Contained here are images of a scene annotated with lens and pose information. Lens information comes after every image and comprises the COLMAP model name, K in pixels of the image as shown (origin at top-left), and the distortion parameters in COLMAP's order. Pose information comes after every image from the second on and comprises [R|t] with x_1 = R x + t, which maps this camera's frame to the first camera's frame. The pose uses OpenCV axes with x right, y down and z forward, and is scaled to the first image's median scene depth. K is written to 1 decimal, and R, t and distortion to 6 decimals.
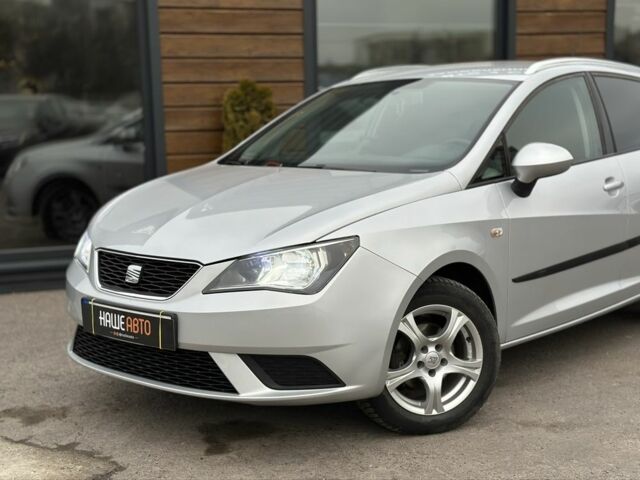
lens RADIAL K [[970.9, 0, 320.0], [0, 970.9, 240.0], [0, 0, 1]] dist [0.148134, -0.245790]
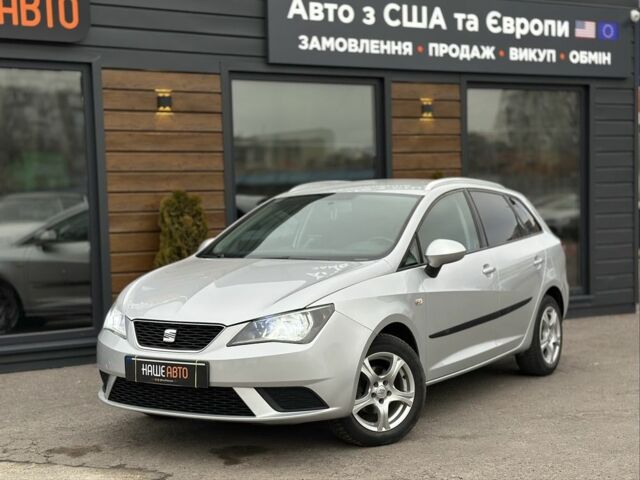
lens RADIAL K [[970.9, 0, 320.0], [0, 970.9, 240.0], [0, 0, 1]] dist [0.148134, -0.245790]
pose [[0.987374, -0.009092, 0.158146, -0.190109], [0.025152, 0.994685, -0.099846, 0.041641], [-0.156397, 0.102563, 0.982355, -0.391008]]
